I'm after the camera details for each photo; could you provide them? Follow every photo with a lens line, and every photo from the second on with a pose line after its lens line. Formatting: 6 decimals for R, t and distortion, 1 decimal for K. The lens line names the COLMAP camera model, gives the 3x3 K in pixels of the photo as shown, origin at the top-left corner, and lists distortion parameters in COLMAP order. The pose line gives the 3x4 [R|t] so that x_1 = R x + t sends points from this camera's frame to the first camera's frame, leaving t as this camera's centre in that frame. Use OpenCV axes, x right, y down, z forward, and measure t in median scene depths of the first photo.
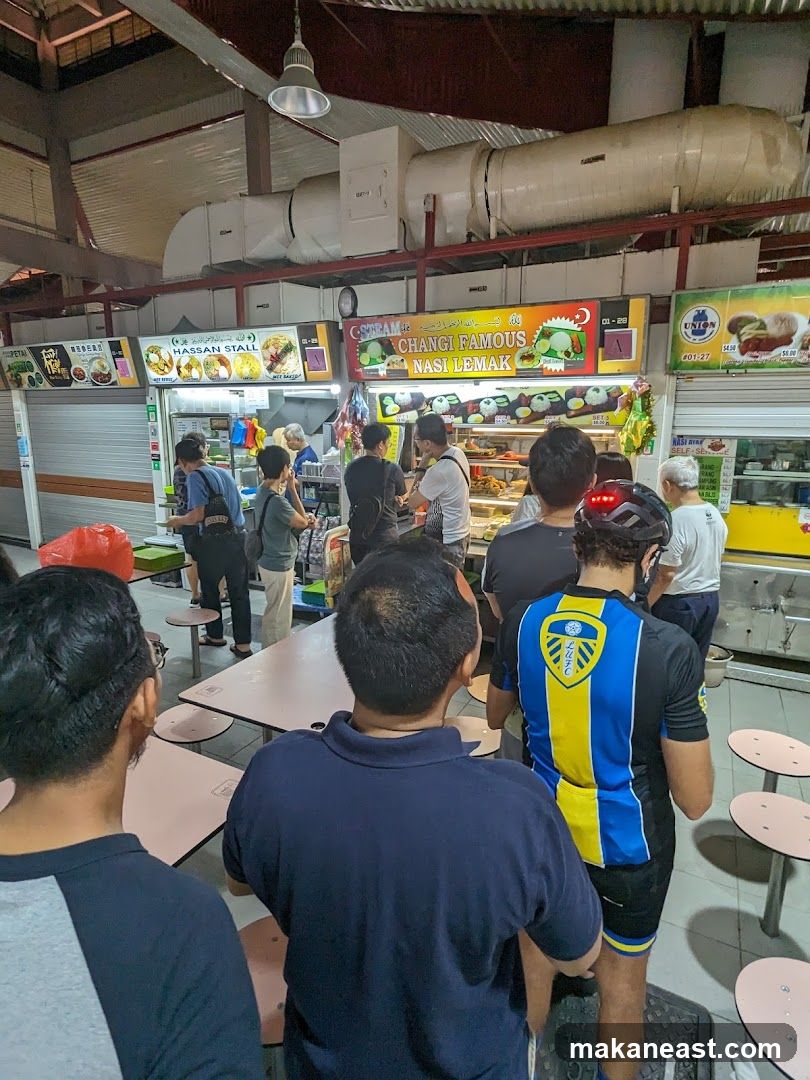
lens RADIAL K [[541.5, 0, 421.7], [0, 541.5, 531.1], [0, 0, 1]] dist [0.005990, -0.002337]
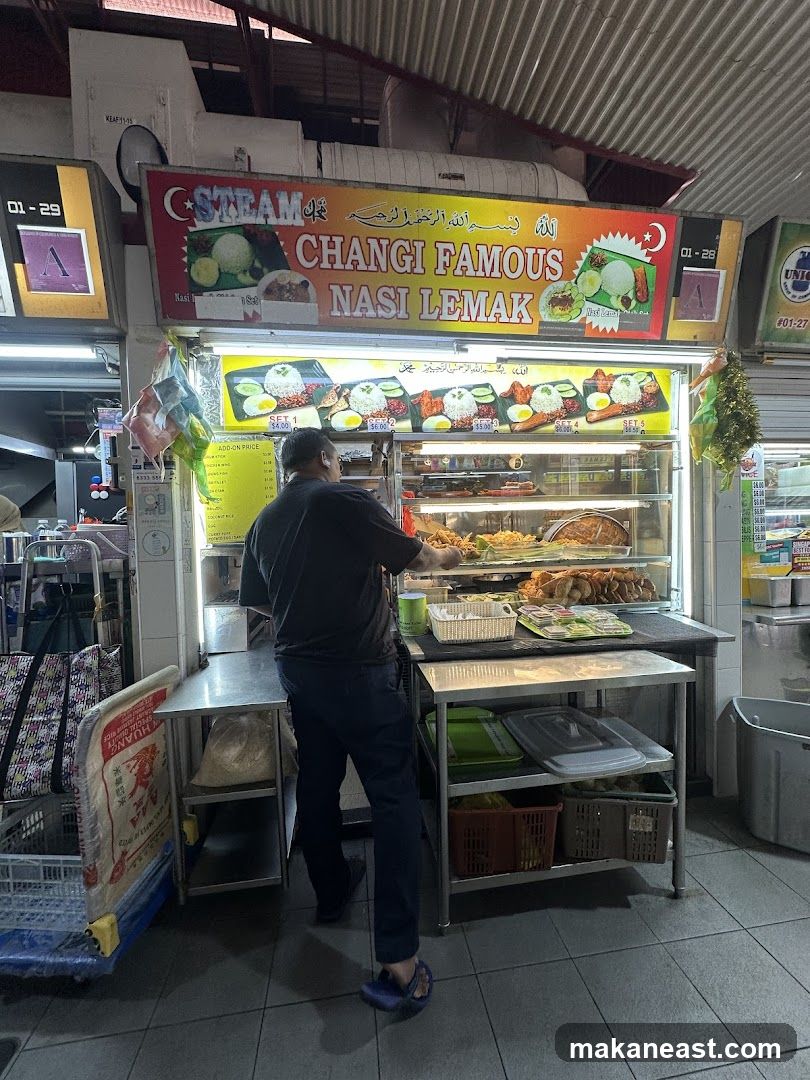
lens RADIAL K [[401.5, 0, 407.9], [0, 401.5, 535.1], [0, 0, 1]] dist [-0.003365, 0.001210]
pose [[0.833950, -0.043127, 0.550152, -0.163855], [0.144689, 0.979152, -0.142570, -0.042635], [-0.532534, 0.198497, 0.822804, 0.727010]]
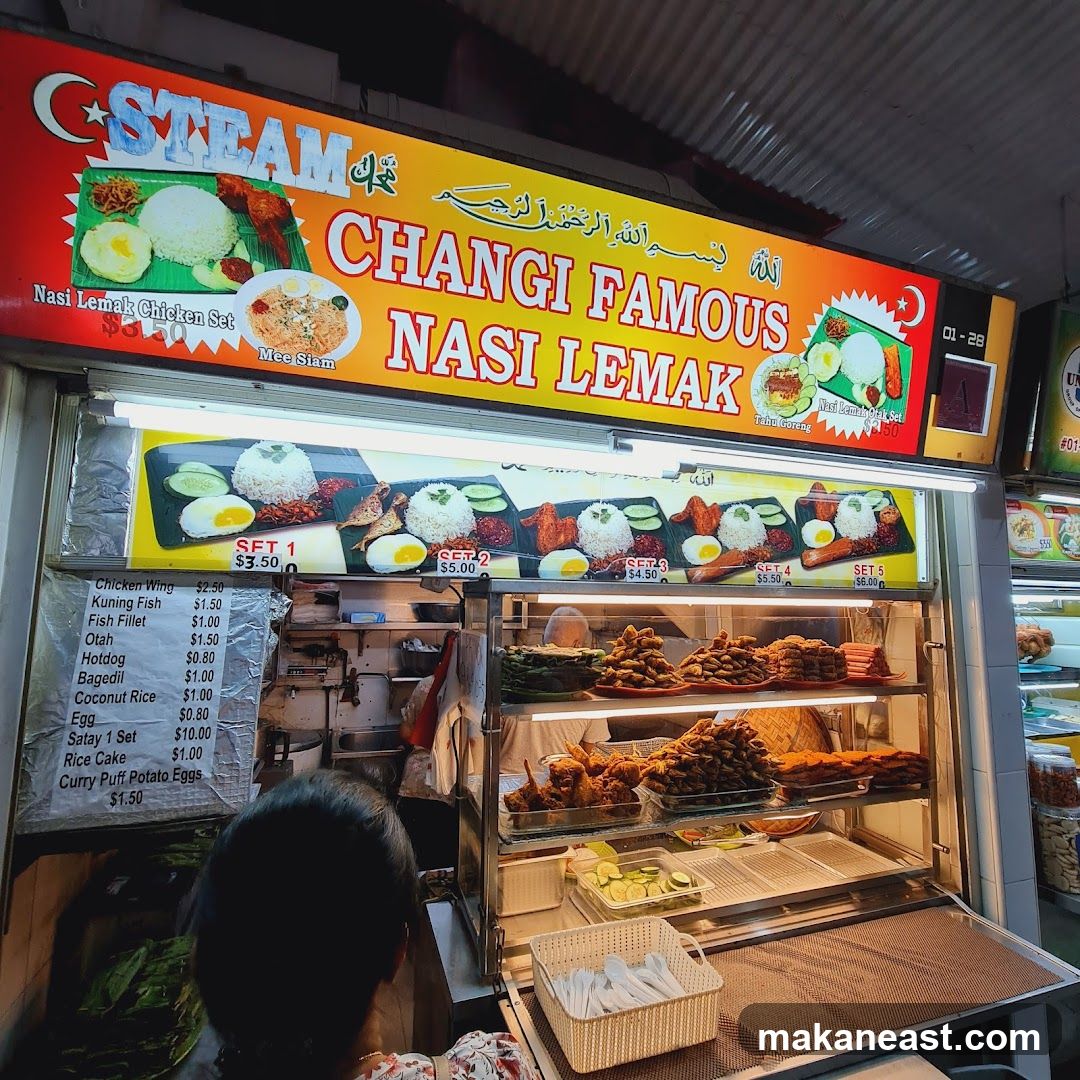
lens RADIAL K [[560.6, 0, 545.8], [0, 560.6, 547.2], [0, 0, 1]] dist [-0.006315, 0.002378]
pose [[0.713086, 0.074584, 0.697098, -0.134881], [0.141990, 0.958354, -0.247784, -0.145323], [-0.686547, 0.275673, 0.672799, 0.823609]]
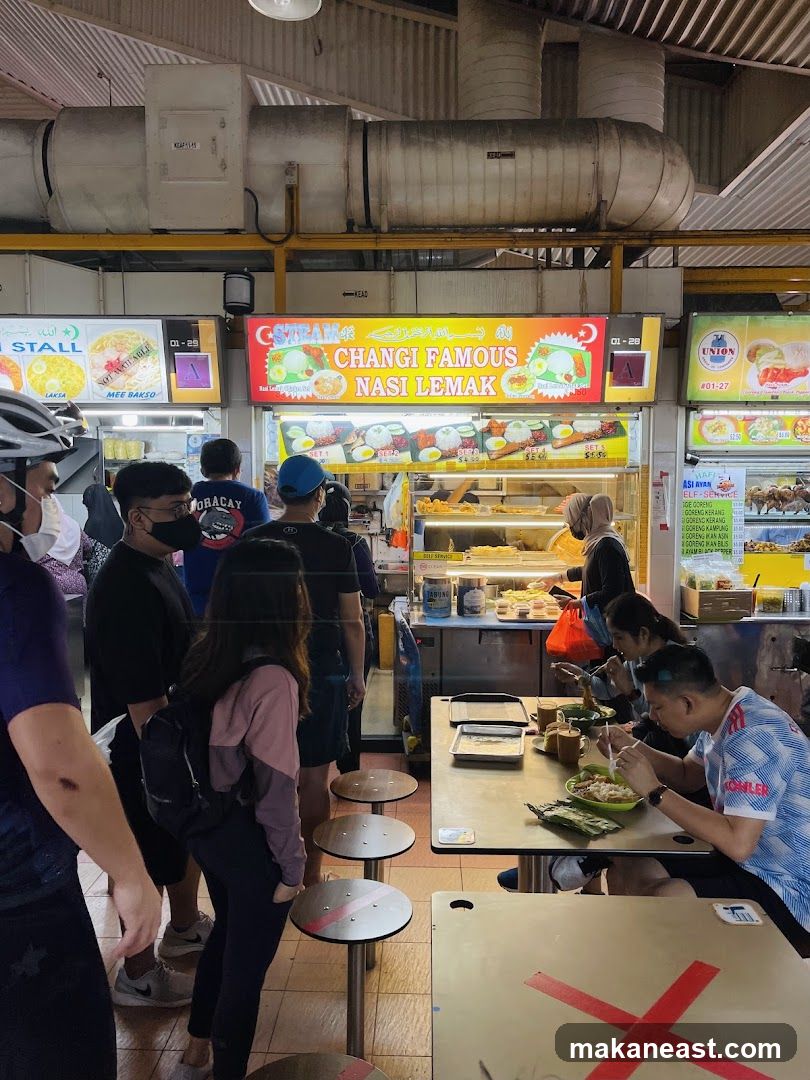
lens RADIAL K [[741.3, 0, 404.1], [0, 741.3, 531.6], [0, 0, 1]] dist [0.037793, -0.008348]
pose [[0.912757, -0.038922, 0.406645, -0.371812], [0.089861, 0.990198, -0.106924, -0.001569], [-0.398497, 0.134137, 0.907308, 0.106055]]
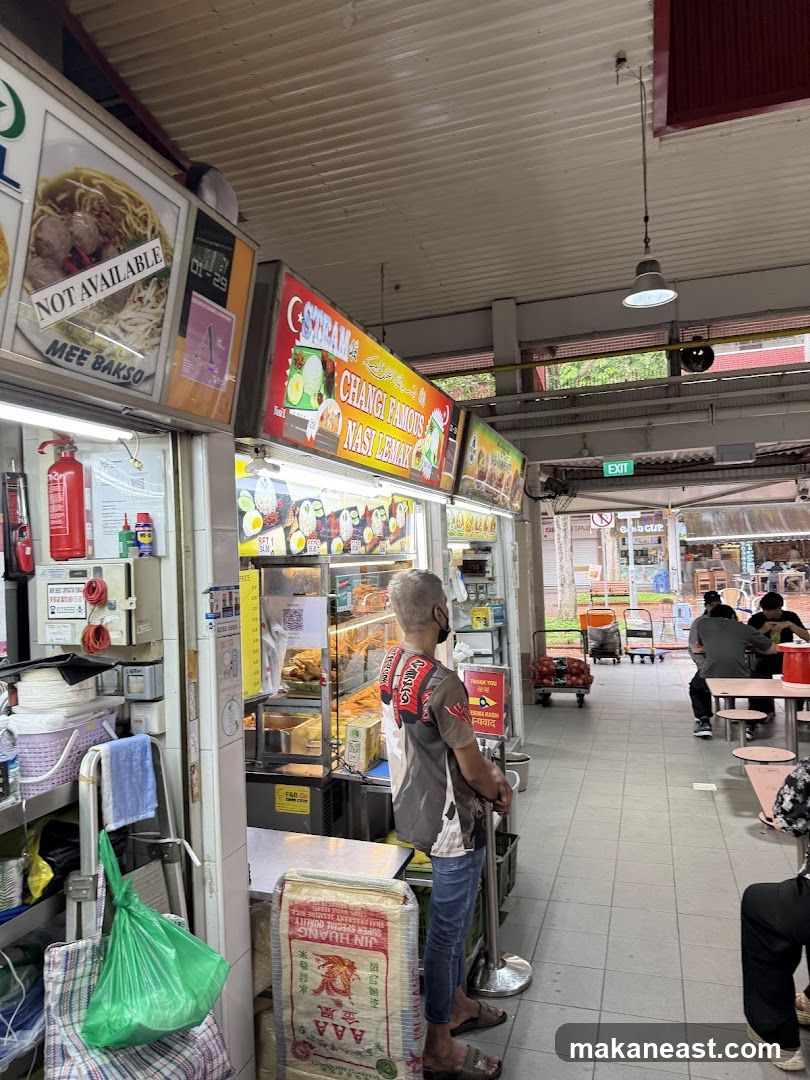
lens RADIAL K [[741.3, 0, 379.3], [0, 741.3, 561.2], [0, 0, 1]] dist [0.037793, -0.008348]
pose [[-0.117075, -0.005707, 0.993107, -0.661529], [0.243702, 0.969243, 0.034299, -0.216076], [-0.962758, 0.246038, -0.112083, 1.088444]]
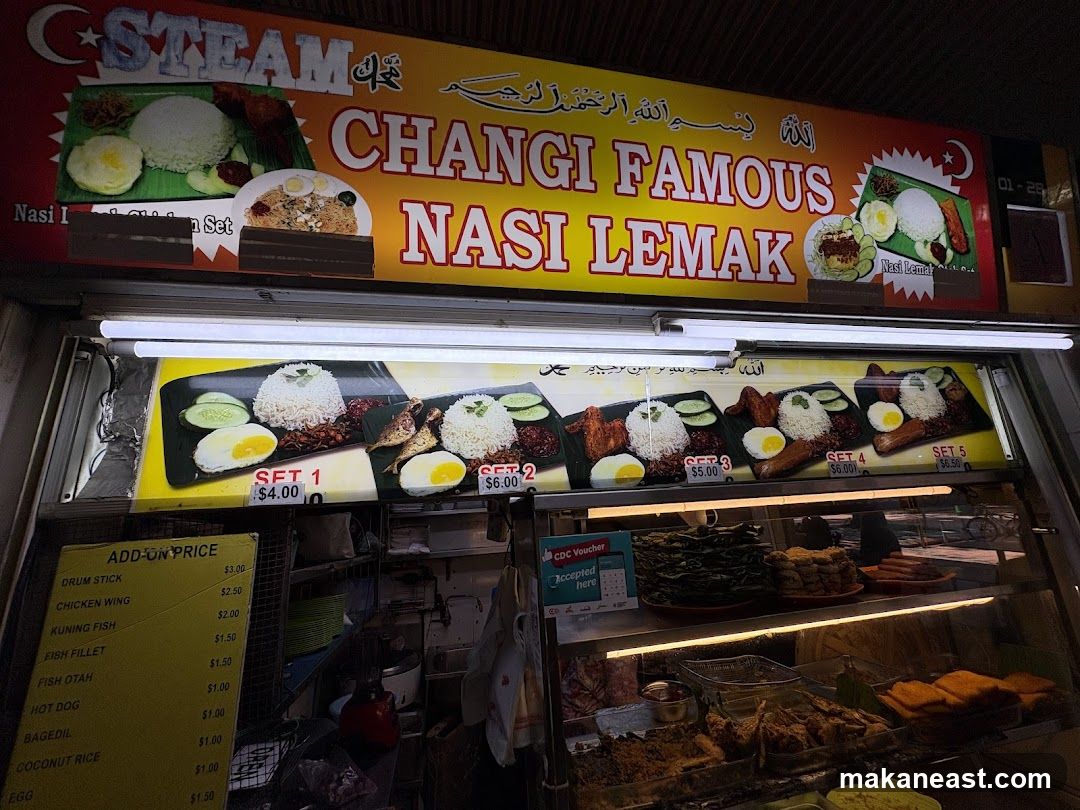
lens RADIAL K [[401.5, 0, 526.2], [0, 401.5, 412.3], [0, 0, 1]] dist [-0.003365, 0.001210]
pose [[0.799753, 0.104652, 0.591137, -0.064800], [0.194249, 0.886604, -0.419761, -0.163501], [-0.568034, 0.450534, 0.688736, 0.907700]]
